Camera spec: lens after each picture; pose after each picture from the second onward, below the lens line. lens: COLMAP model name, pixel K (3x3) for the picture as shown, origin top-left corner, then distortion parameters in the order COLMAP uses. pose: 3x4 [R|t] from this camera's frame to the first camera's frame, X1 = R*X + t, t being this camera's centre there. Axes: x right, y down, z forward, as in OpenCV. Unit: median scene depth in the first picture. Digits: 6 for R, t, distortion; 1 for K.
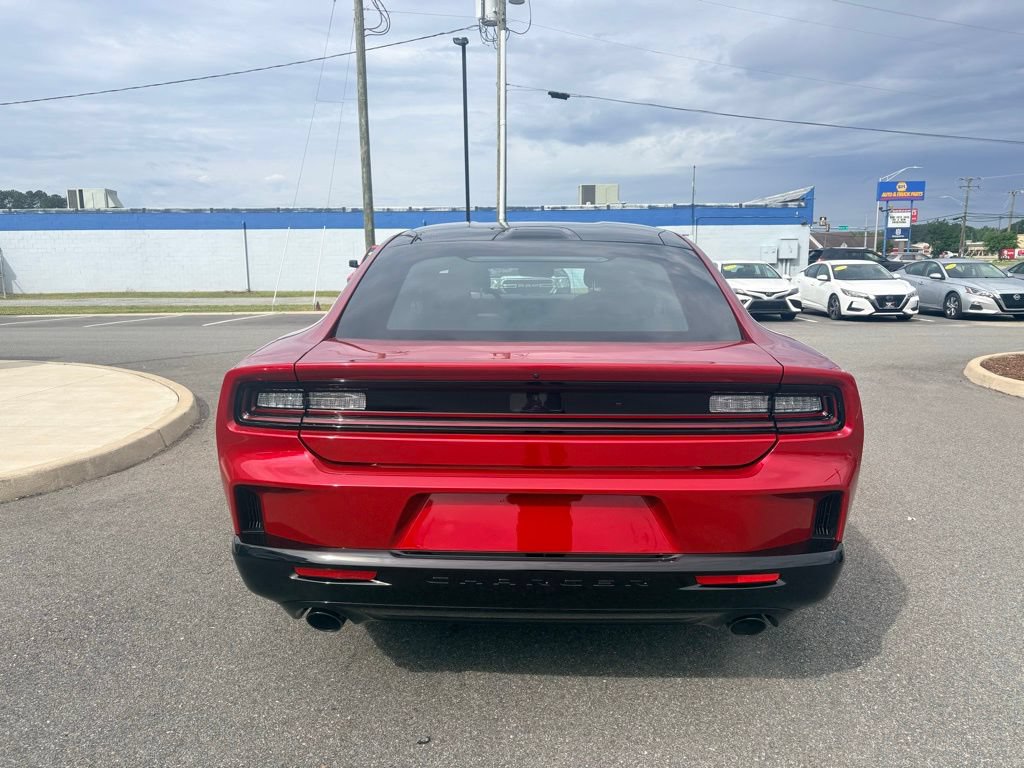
lens RADIAL K [[786.8, 0, 563.9], [0, 786.8, 388.3], [0, 0, 1]] dist [-0.002219, -0.000762]
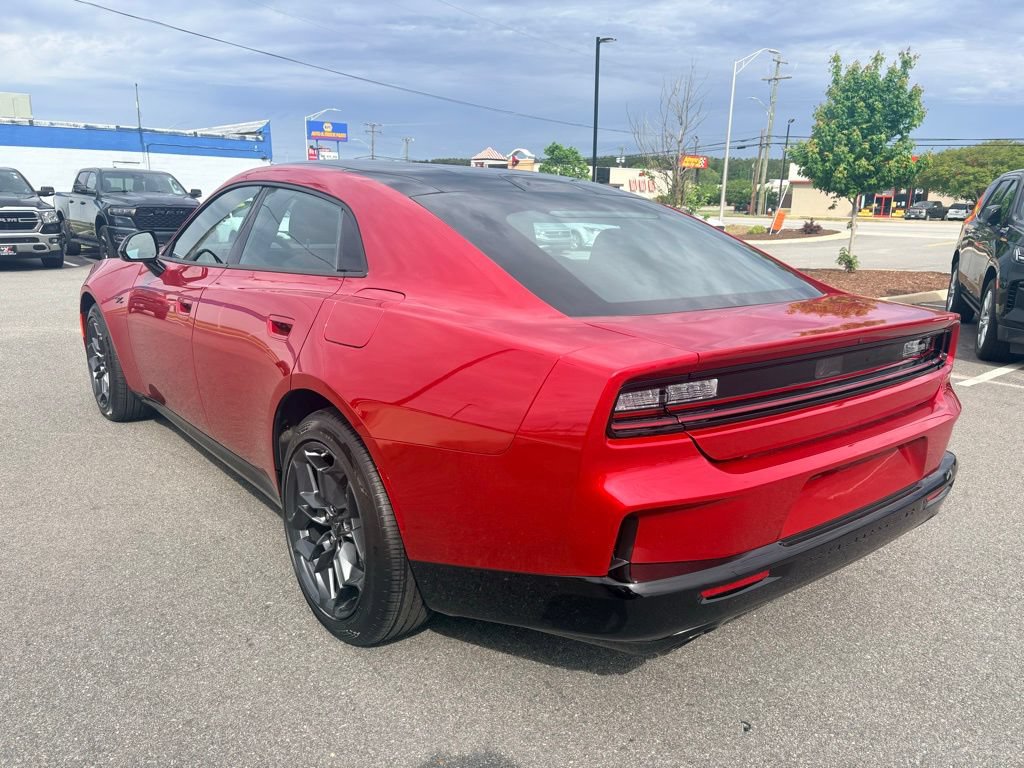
lens RADIAL K [[743.3, 0, 512.0], [0, 743.3, 384.0], [0, 0, 1]] dist [0.148259, -0.155238]
pose [[0.737876, -0.145325, 0.659105, -0.114129], [0.088675, 0.988953, 0.118780, -0.012495], [-0.669086, -0.029199, 0.742611, 0.060540]]
